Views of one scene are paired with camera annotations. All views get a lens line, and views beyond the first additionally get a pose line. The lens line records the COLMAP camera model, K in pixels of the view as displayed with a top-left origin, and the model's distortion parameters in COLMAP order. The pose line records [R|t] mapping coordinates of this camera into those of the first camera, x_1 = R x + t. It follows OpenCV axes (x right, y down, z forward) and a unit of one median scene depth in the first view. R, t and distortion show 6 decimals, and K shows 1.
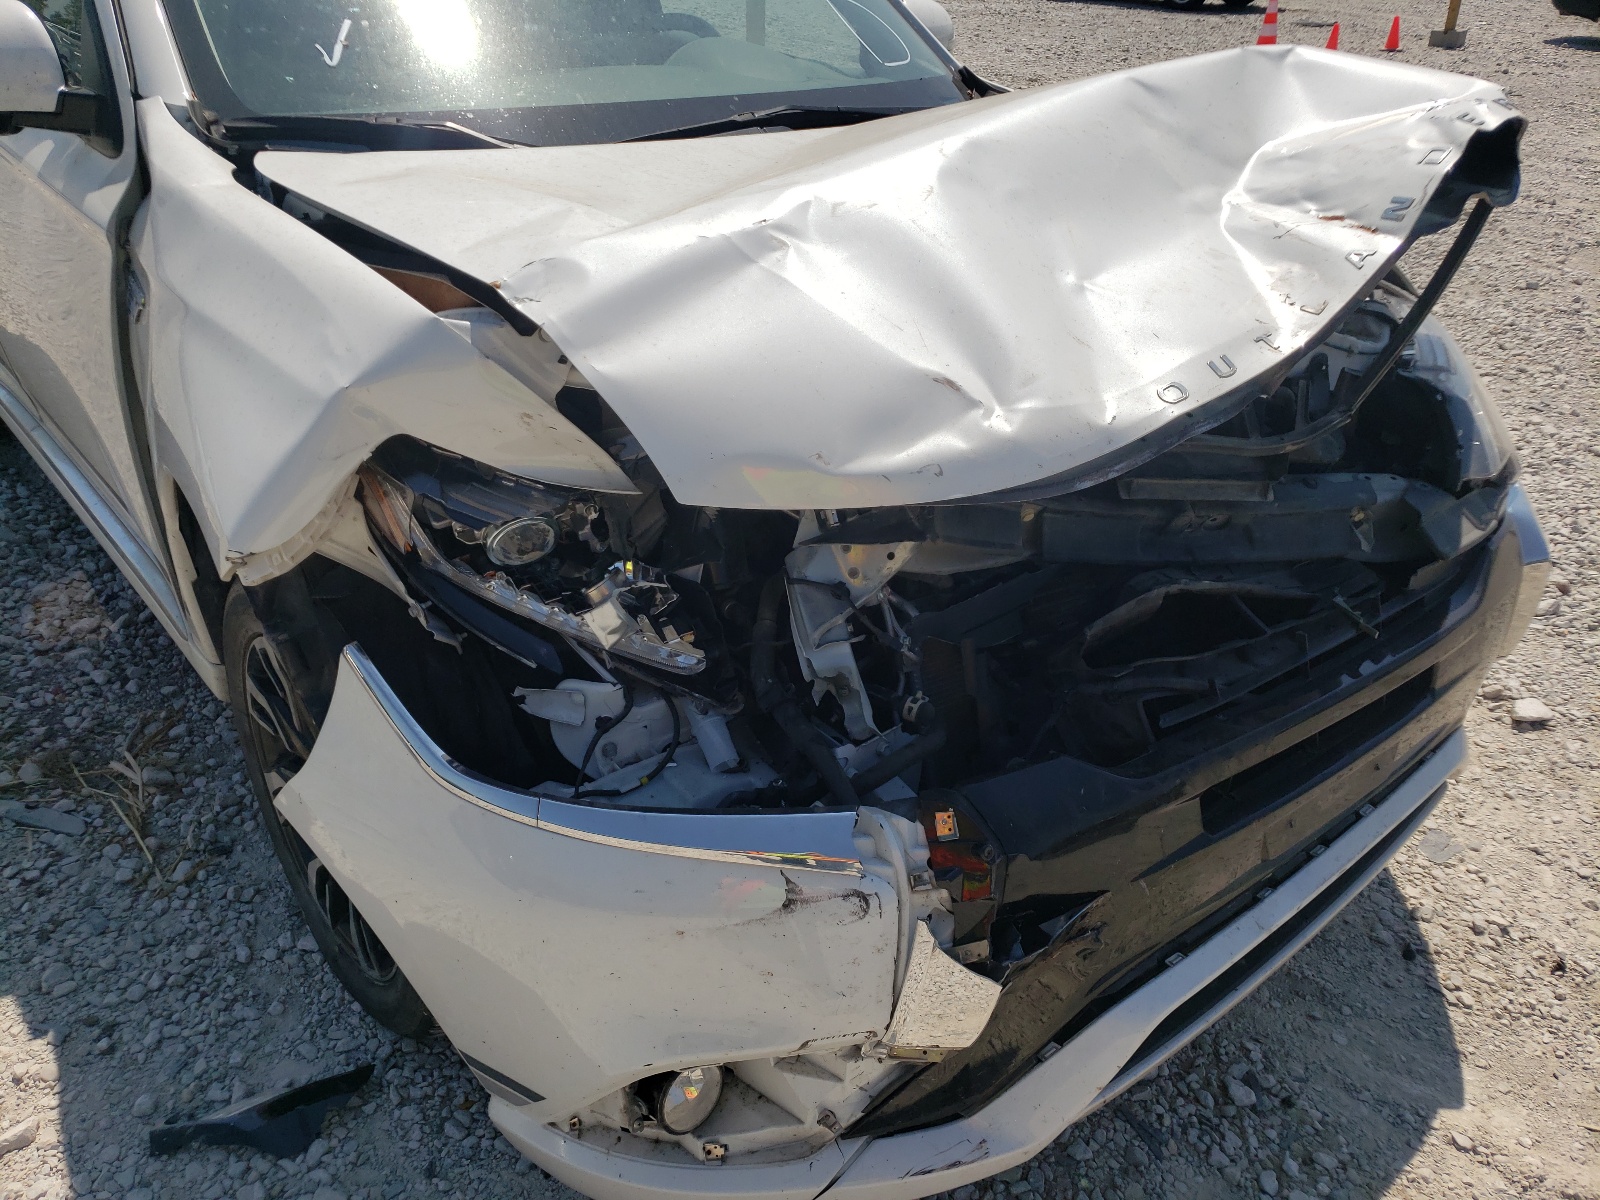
lens RADIAL K [[1193.5, 0, 798.1], [0, 1193.5, 564.5], [0, 0, 1]] dist [0.041662, -0.008931]
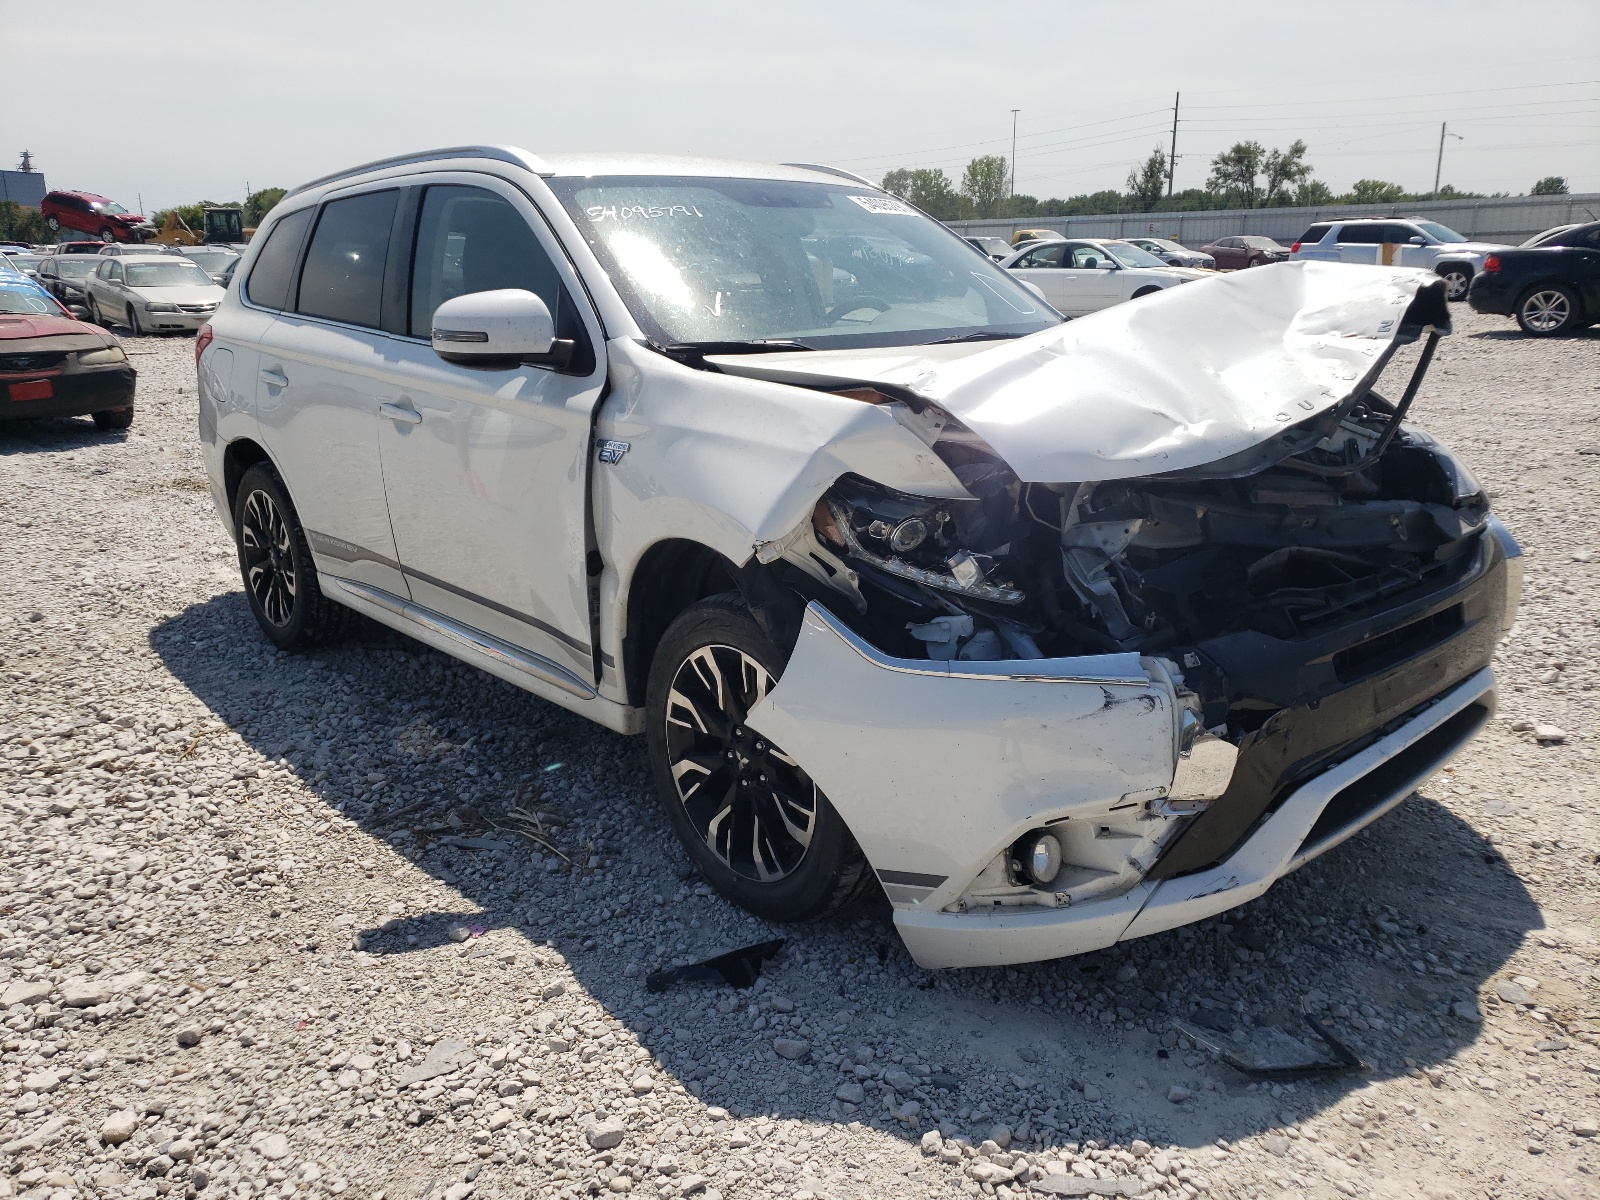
lens RADIAL K [[1193.5, 0, 798.1], [0, 1193.5, 564.5], [0, 0, 1]] dist [0.041662, -0.008931]
pose [[0.998311, -0.057998, 0.003249, -0.380217], [0.056820, 0.963344, -0.262182, 0.439001], [0.012076, 0.261924, 0.965013, -0.614536]]
